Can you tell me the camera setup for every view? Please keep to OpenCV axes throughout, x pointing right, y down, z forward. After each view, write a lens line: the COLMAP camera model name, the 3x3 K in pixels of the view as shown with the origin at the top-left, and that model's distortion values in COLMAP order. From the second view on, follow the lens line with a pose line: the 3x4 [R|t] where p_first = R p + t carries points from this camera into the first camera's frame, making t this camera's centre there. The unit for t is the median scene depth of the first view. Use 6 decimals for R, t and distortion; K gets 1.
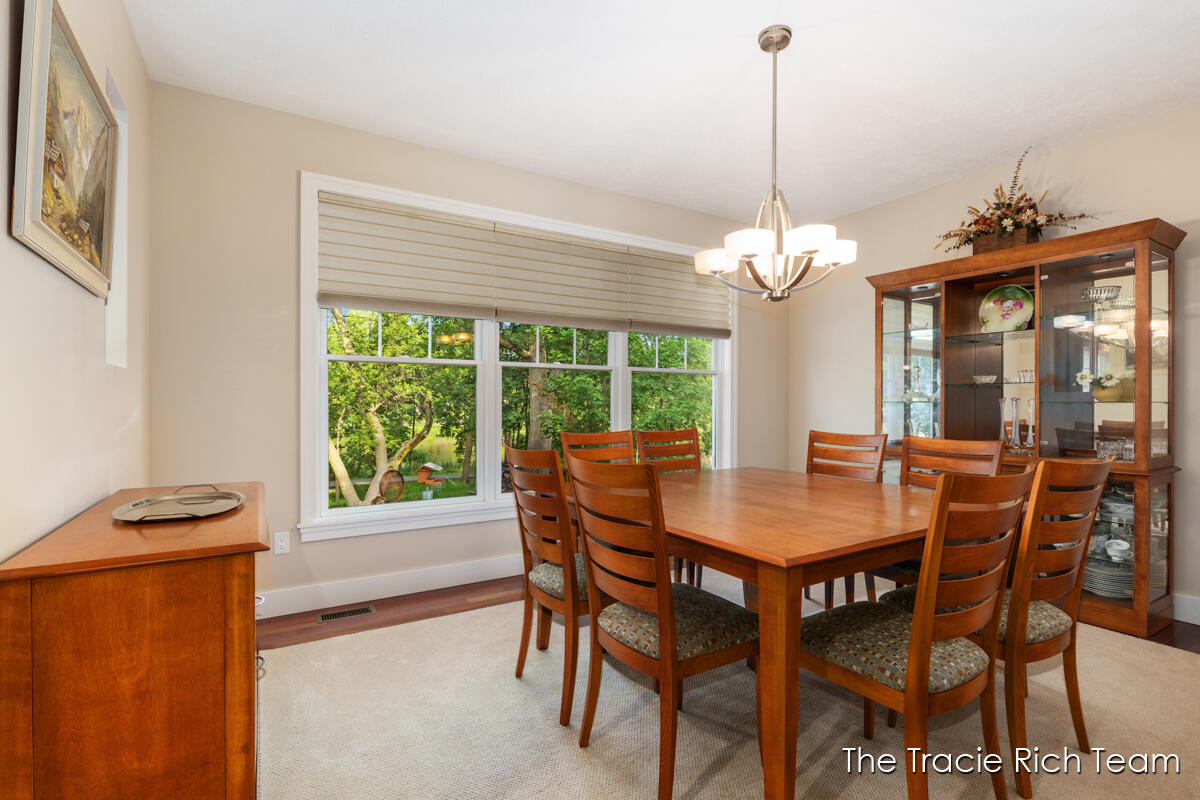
lens RADIAL K [[564.3, 0, 597.4], [0, 564.3, 399.7], [0, 0, 1]] dist [-0.006617, -0.001184]
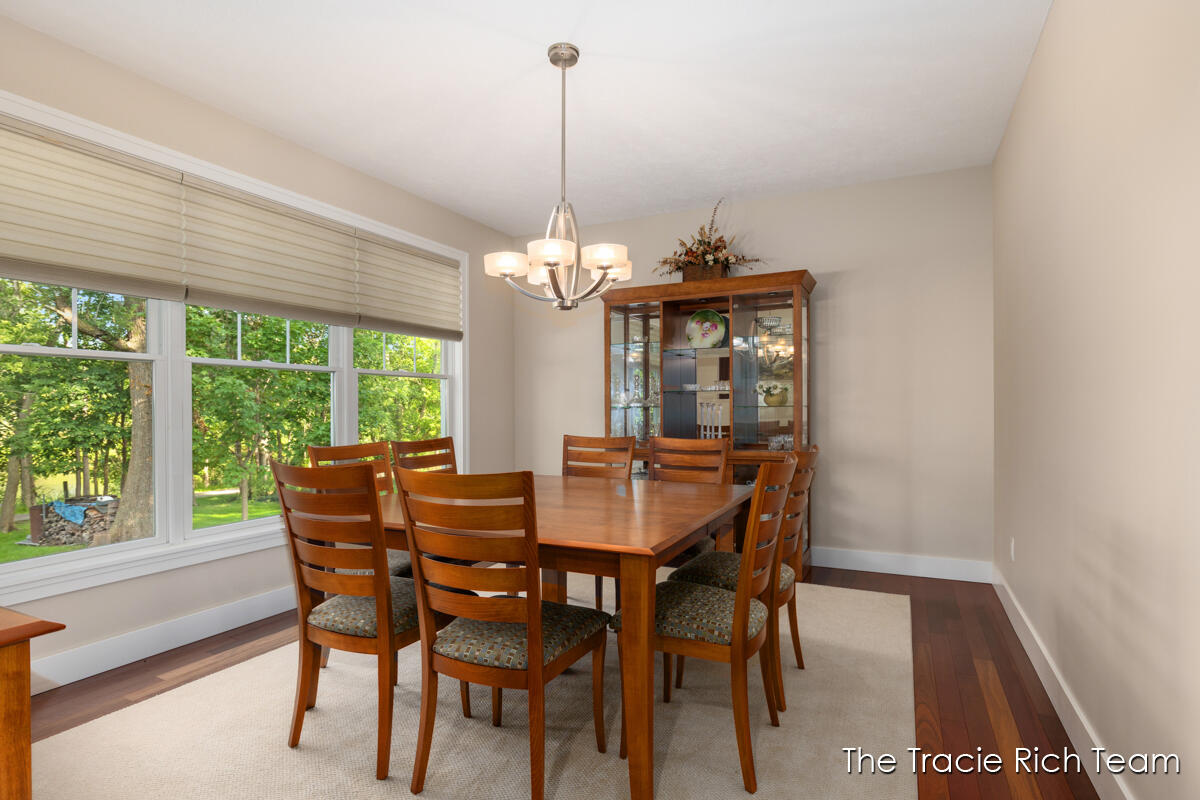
lens RADIAL K [[611.6, 0, 599.3], [0, 611.6, 406.2], [0, 0, 1]] dist [0.000360, -0.001846]
pose [[0.848387, -0.005504, 0.529348, -0.168078], [0.004928, 0.999985, 0.002500, -0.000729], [-0.529354, 0.000487, 0.848401, 0.011081]]
